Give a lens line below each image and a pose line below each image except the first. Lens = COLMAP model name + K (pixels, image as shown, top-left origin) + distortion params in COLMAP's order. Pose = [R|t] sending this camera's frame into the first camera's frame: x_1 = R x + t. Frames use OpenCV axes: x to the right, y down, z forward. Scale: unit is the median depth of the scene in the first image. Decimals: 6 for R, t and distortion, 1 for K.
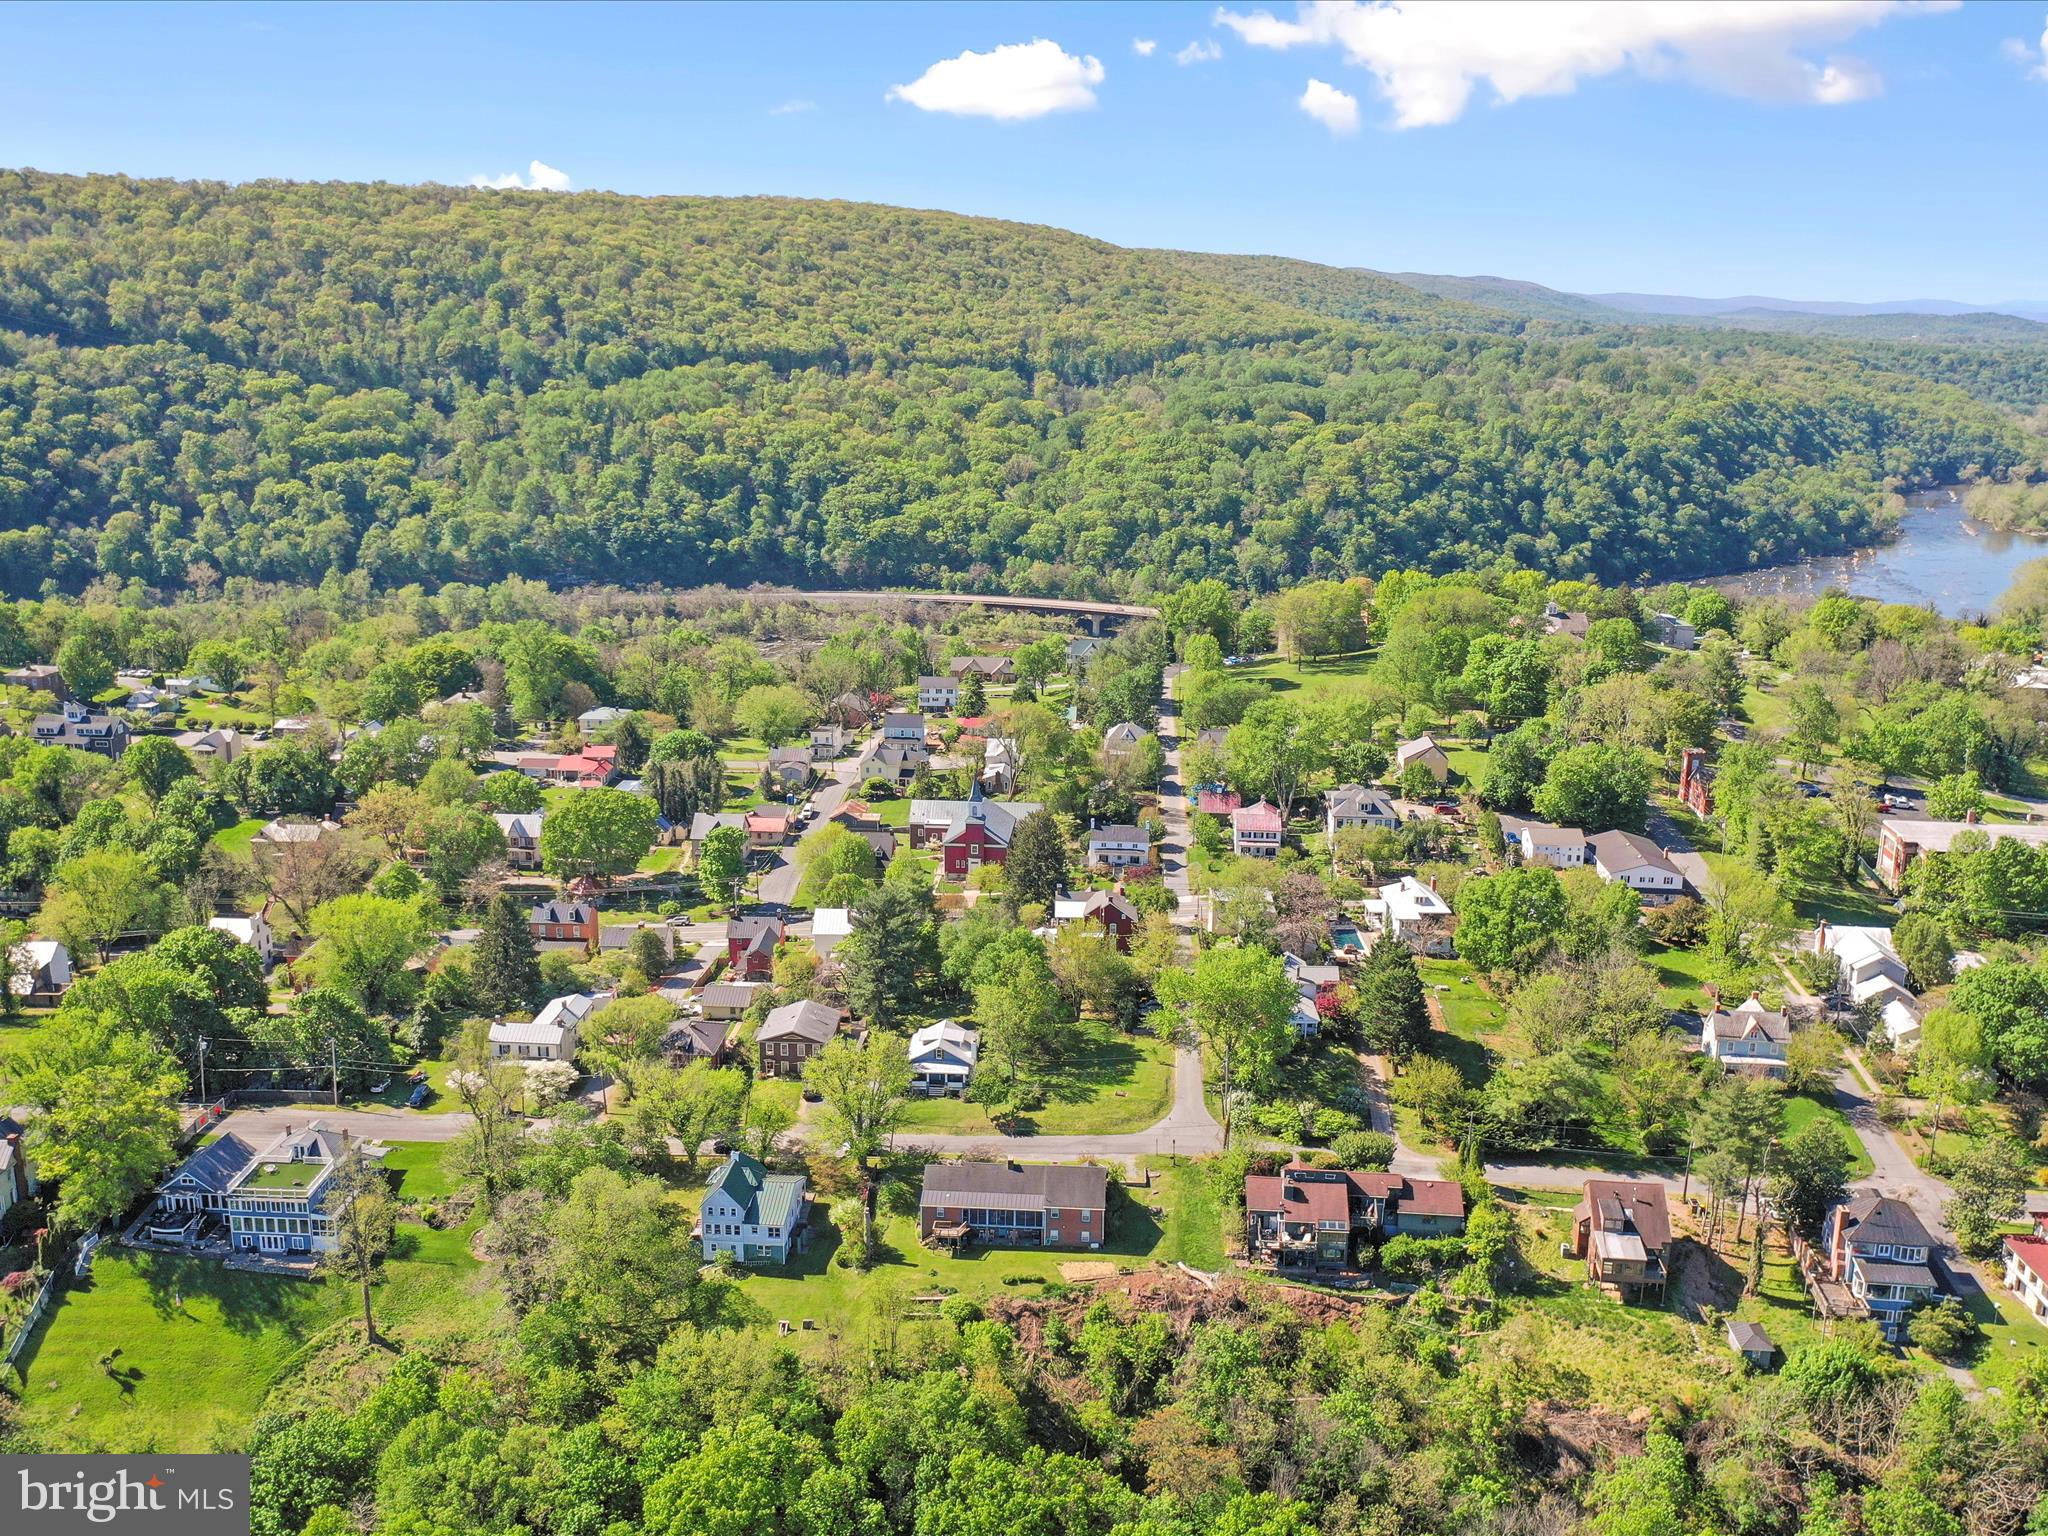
lens RADIAL K [[1815.1, 0, 1007.5], [0, 1815.1, 760.9], [0, 0, 1]] dist [-0.018389, 0.015343]
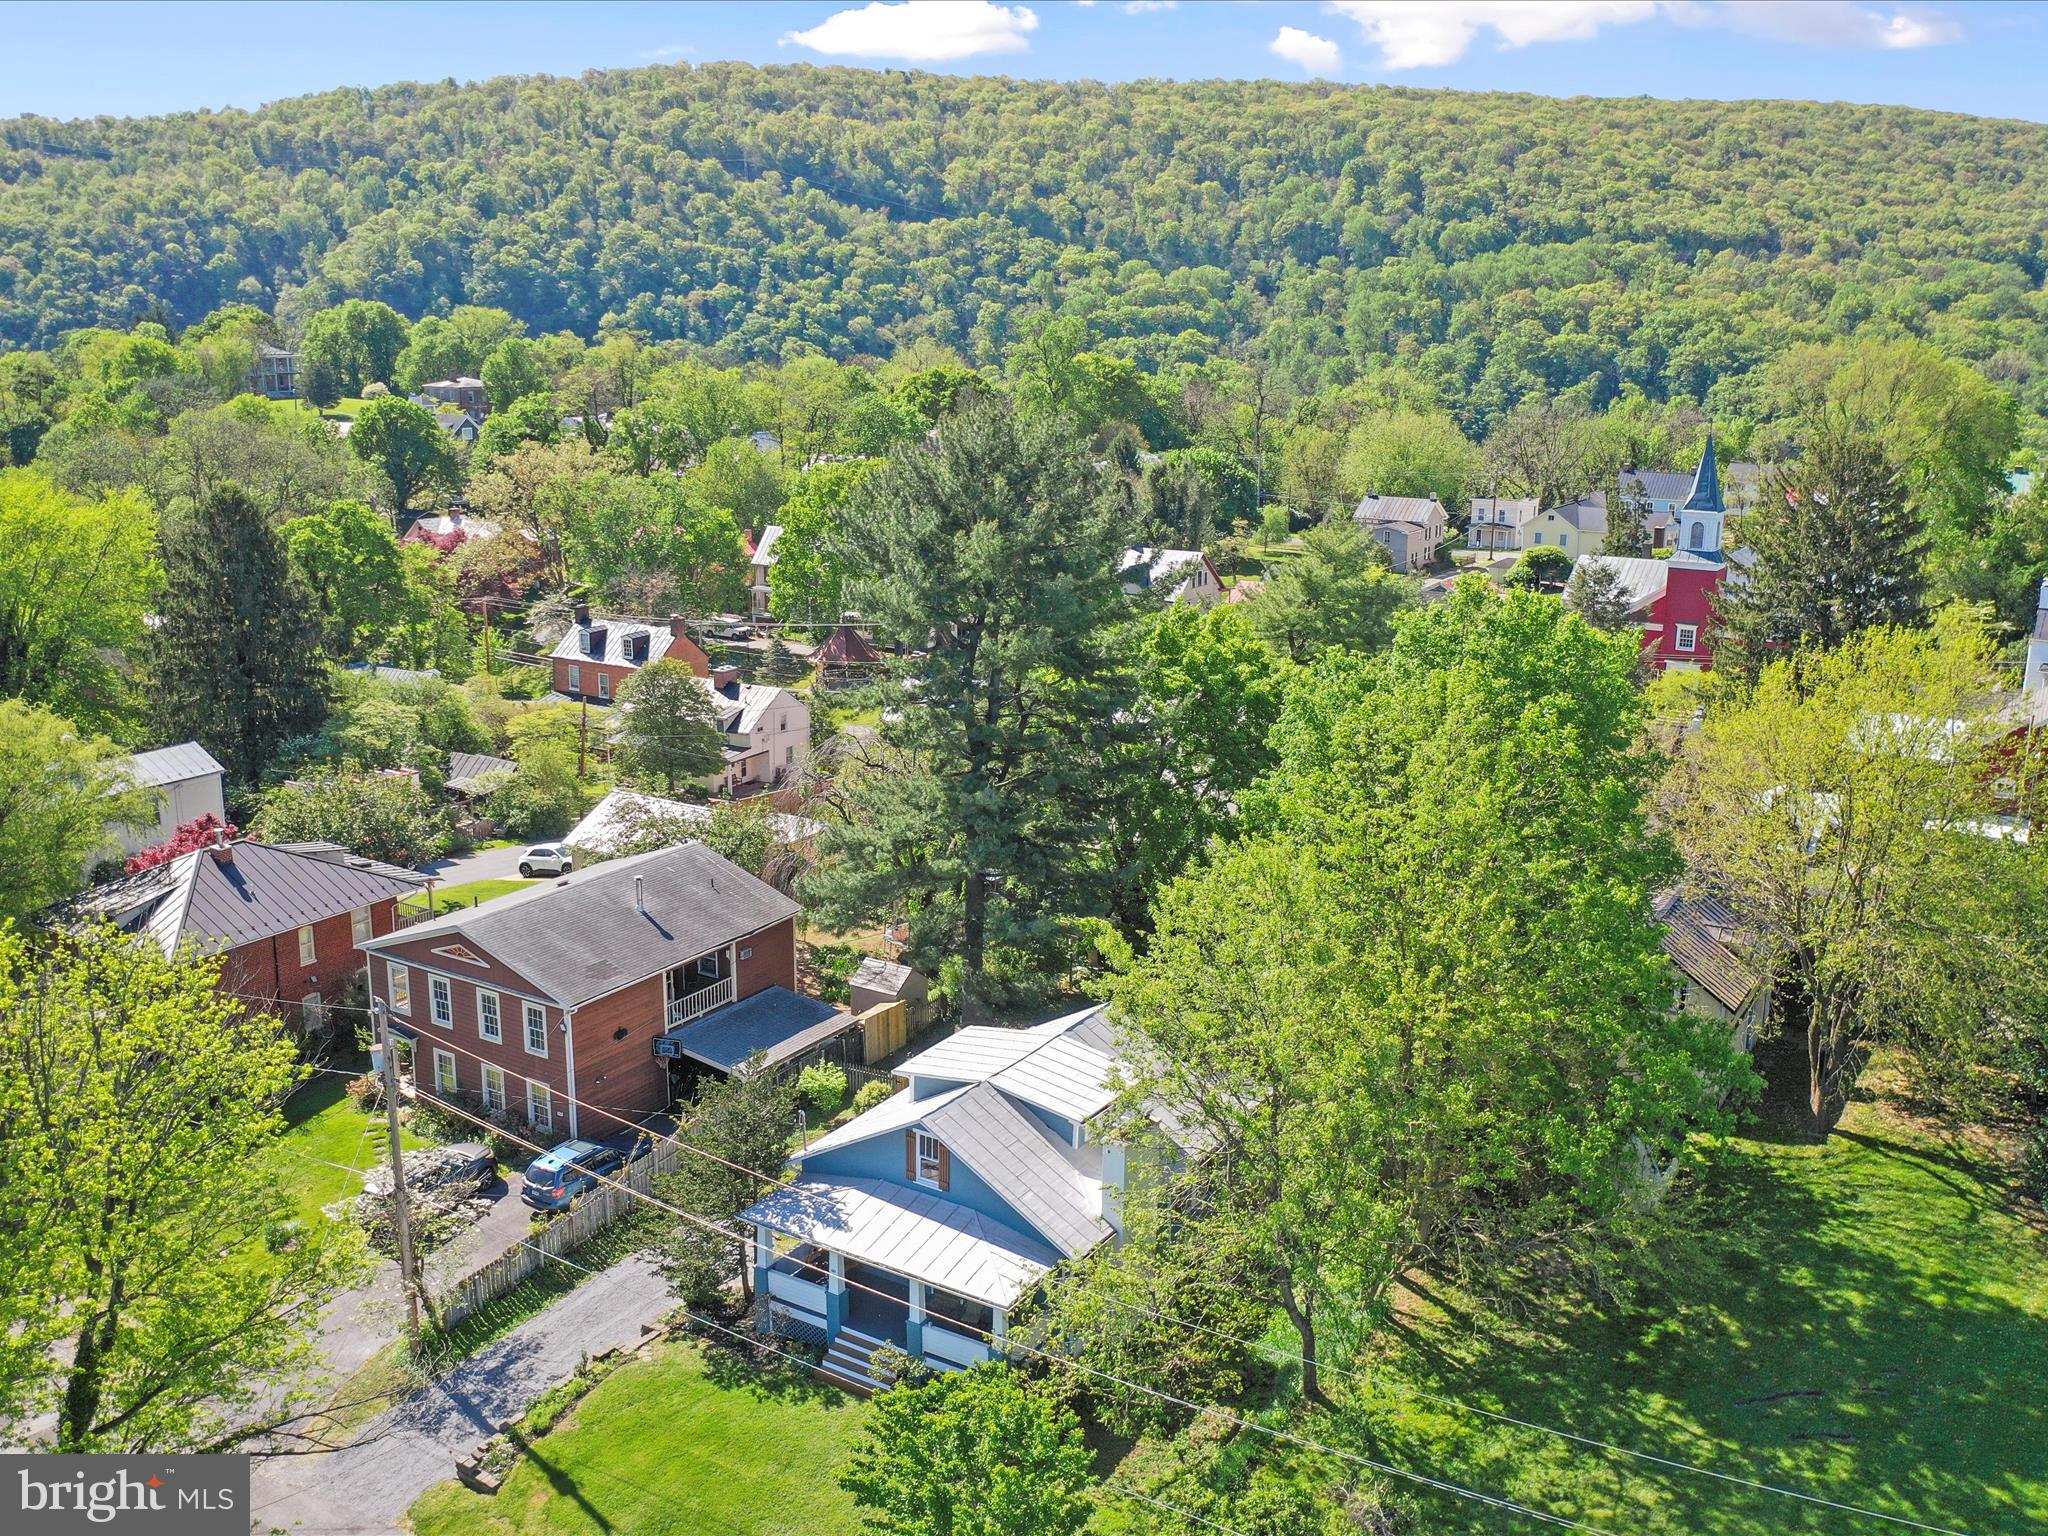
lens RADIAL K [[1807.0, 0, 1012.9], [0, 1807.0, 766.7], [0, 0, 1]] dist [-0.007420, 0.000255]
pose [[0.878067, 0.113732, -0.464827, 0.012113], [-0.114965, 0.993034, 0.025801, 0.026820], [0.464523, 0.030783, 0.885026, 0.194775]]
